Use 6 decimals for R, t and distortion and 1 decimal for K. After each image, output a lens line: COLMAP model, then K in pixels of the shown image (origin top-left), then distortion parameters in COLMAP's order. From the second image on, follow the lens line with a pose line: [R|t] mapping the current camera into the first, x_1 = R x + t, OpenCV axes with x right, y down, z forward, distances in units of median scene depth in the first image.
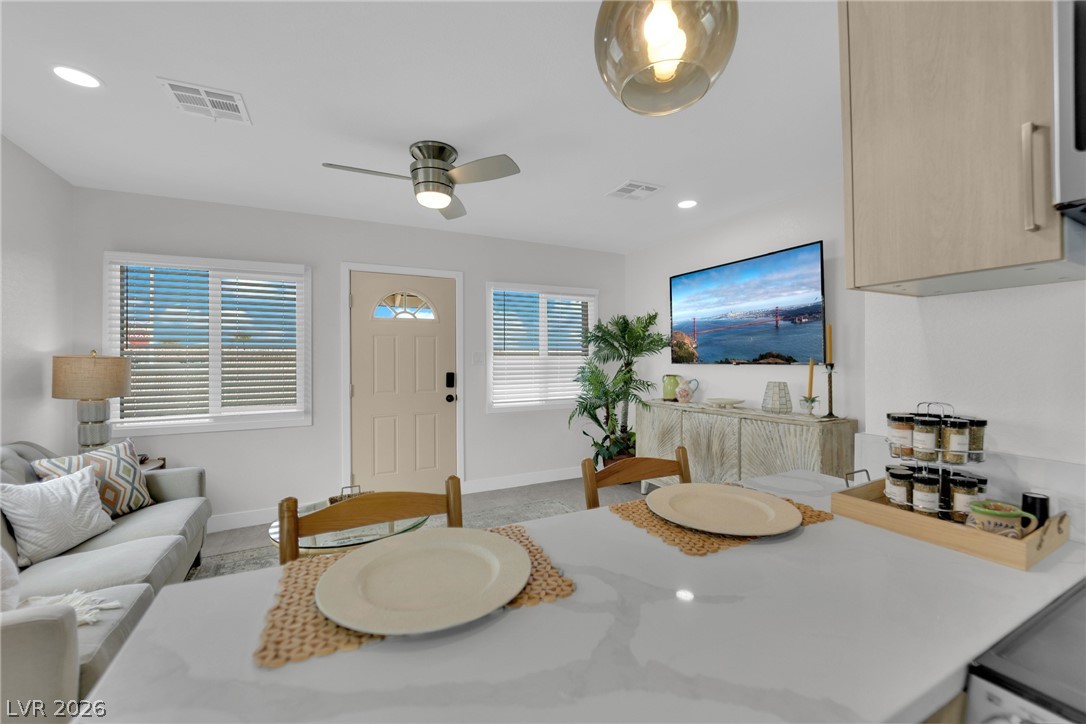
lens RADIAL K [[438.6, 0, 541.4], [0, 438.6, 360.0], [0, 0, 1]] dist [-0.014192, -0.001039]
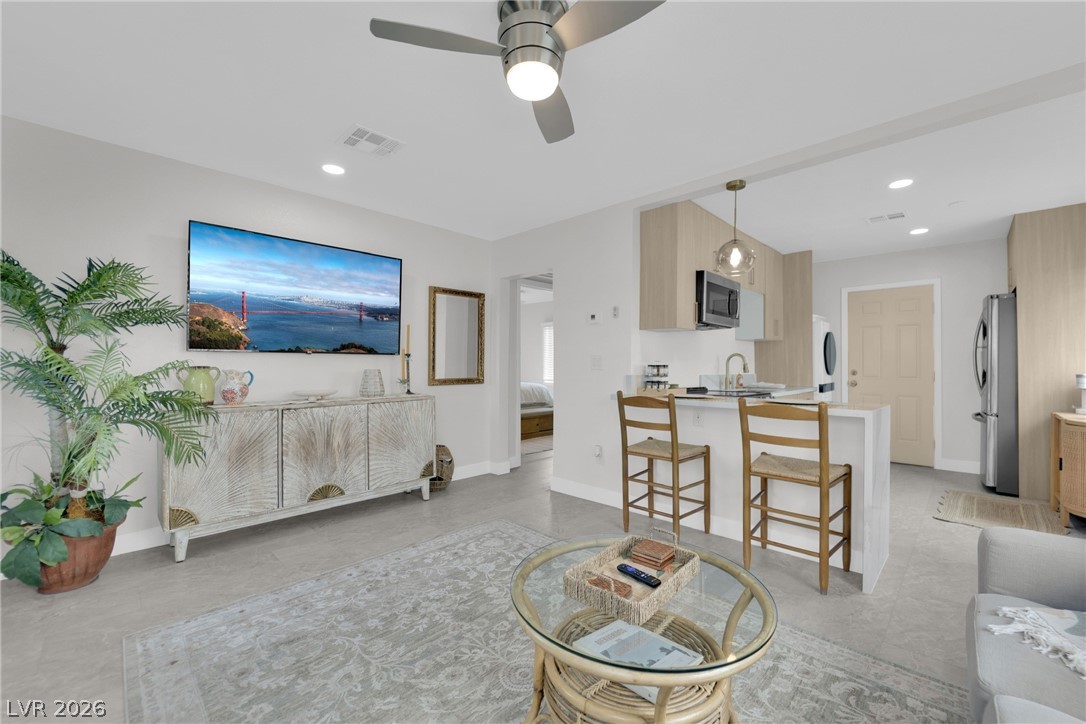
lens RADIAL K [[438.6, 0, 548.1], [0, 438.6, 363.4], [0, 0, 1]] dist [-0.014192, -0.001039]
pose [[-0.332289, 0.011237, 0.943111, -0.703704], [0.000363, 0.999930, -0.011787, 0.050041], [-0.943178, -0.003575, -0.332270, 0.979408]]
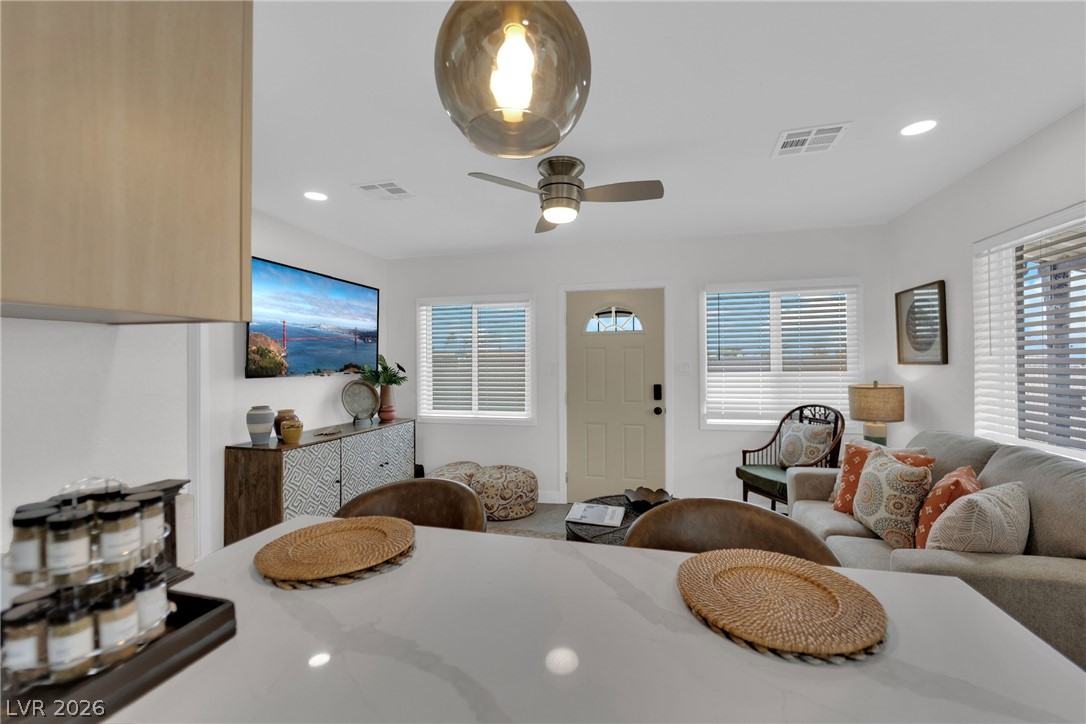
lens RADIAL K [[438.6, 0, 541.6], [0, 438.6, 355.2], [0, 0, 1]] dist [-0.014192, -0.001039]
pose [[-0.753580, 0.020261, 0.657044, -0.730674], [0.011522, 0.999778, -0.017615, -0.014308], [-0.657256, -0.005704, -0.753646, 1.697854]]
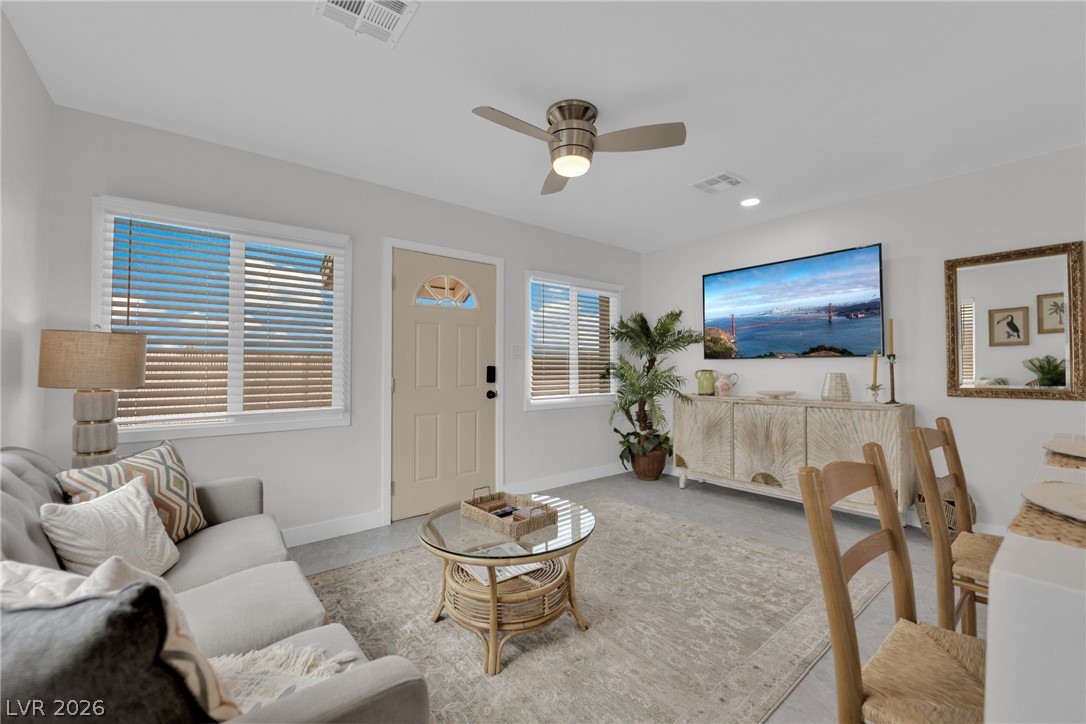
lens RADIAL K [[438.6, 0, 541.1], [0, 438.6, 360.3], [0, 0, 1]] dist [-0.014192, -0.001039]
pose [[0.977672, 0.008789, 0.209955, -0.406618], [-0.004811, 0.999799, -0.019454, 0.045703], [-0.210083, 0.018009, 0.977518, 0.107873]]
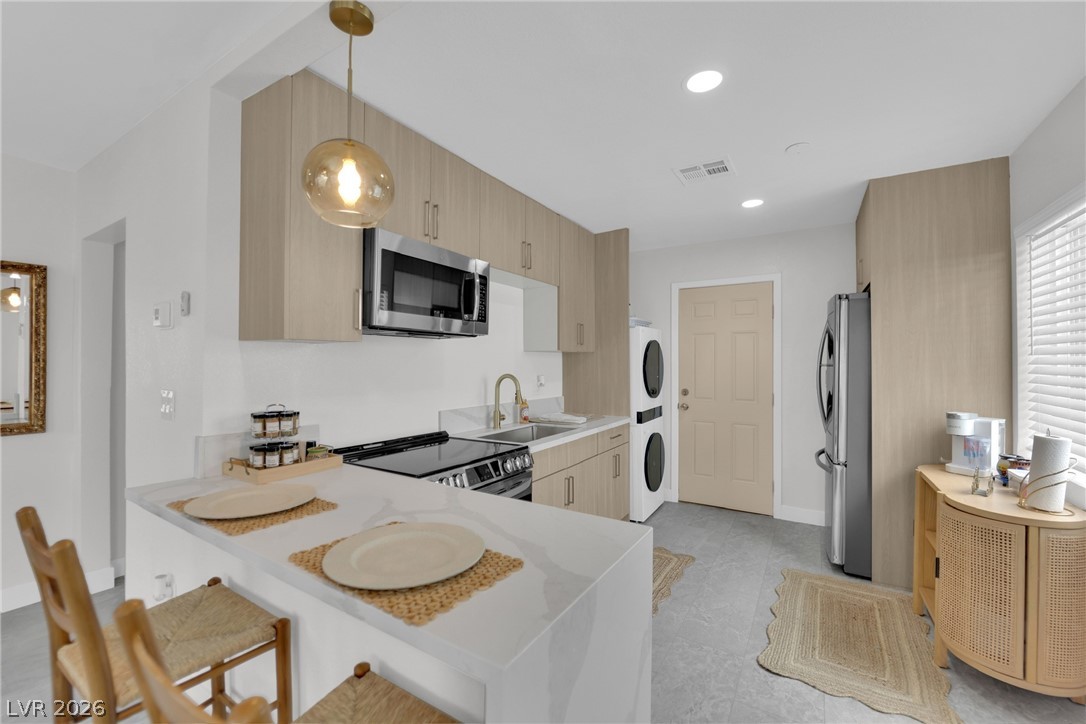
lens RADIAL K [[438.6, 0, 546.3], [0, 438.6, 362.6], [0, 0, 1]] dist [-0.014192, -0.001039]
pose [[-0.530242, 0.007325, 0.847815, -0.386714], [0.002699, 0.999972, -0.006951, -0.018942], [-0.847842, -0.001398, -0.530247, 0.325414]]
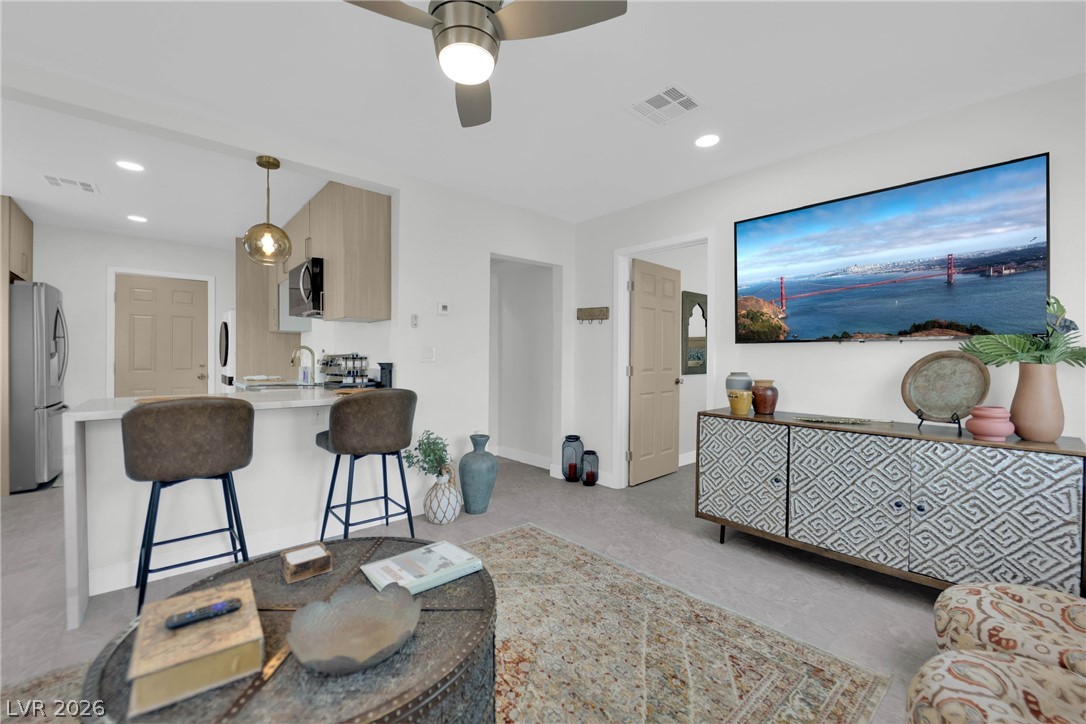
lens RADIAL K [[438.6, 0, 546.7], [0, 438.6, 351.2], [0, 0, 1]] dist [-0.014192, -0.001039]
pose [[0.964701, 0.010074, 0.263155, -0.264823], [-0.007199, 0.999903, -0.011887, 0.046241], [-0.263249, 0.009573, 0.964680, 0.545562]]
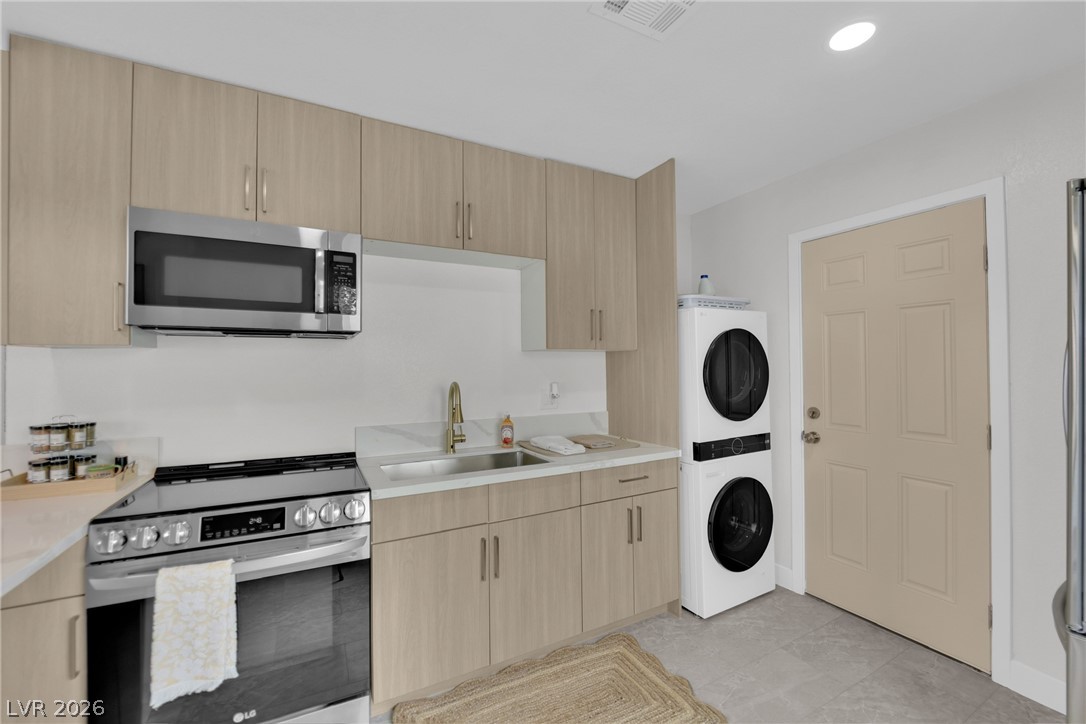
lens RADIAL K [[438.6, 0, 547.2], [0, 438.6, 363.2], [0, 0, 1]] dist [-0.014192, -0.001039]
pose [[-0.032361, 0.016804, 0.999335, -0.253975], [0.007939, 0.999831, -0.016555, -0.018522], [-0.999445, 0.007398, -0.032489, -0.252105]]
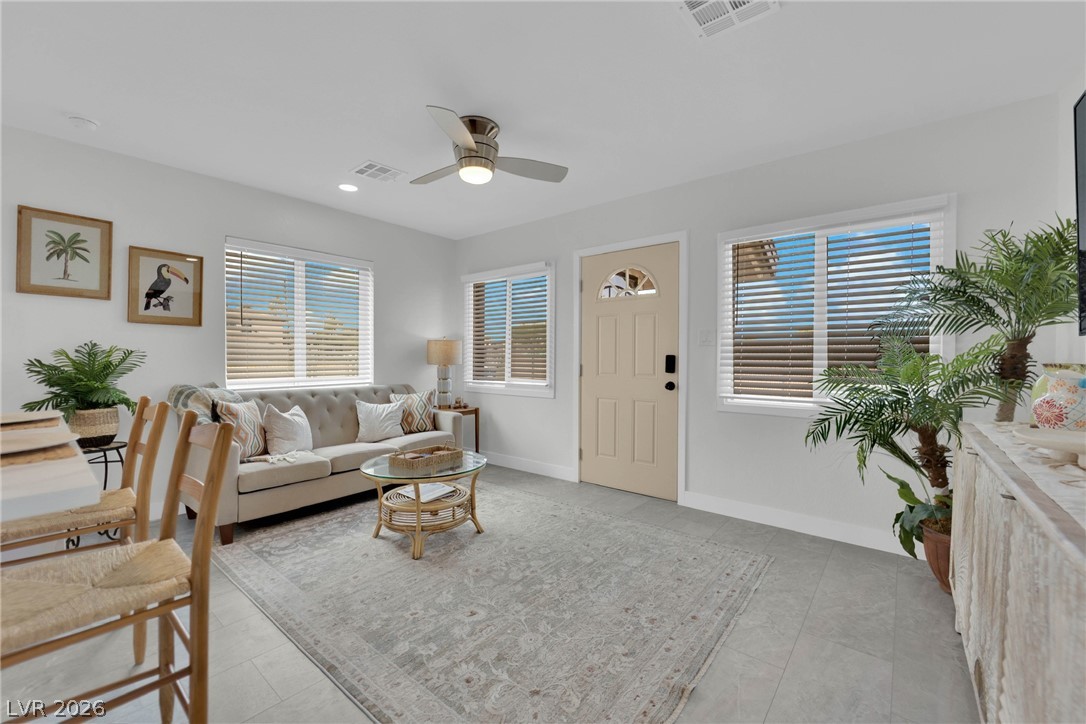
lens RADIAL K [[438.6, 0, 546.8], [0, 438.6, 360.1], [0, 0, 1]] dist [-0.014192, -0.001039]
pose [[0.406694, 0.016921, -0.913408, 0.622174], [-0.006539, 0.999857, 0.015611, 0.036570], [0.913541, -0.000377, 0.406747, 0.606130]]
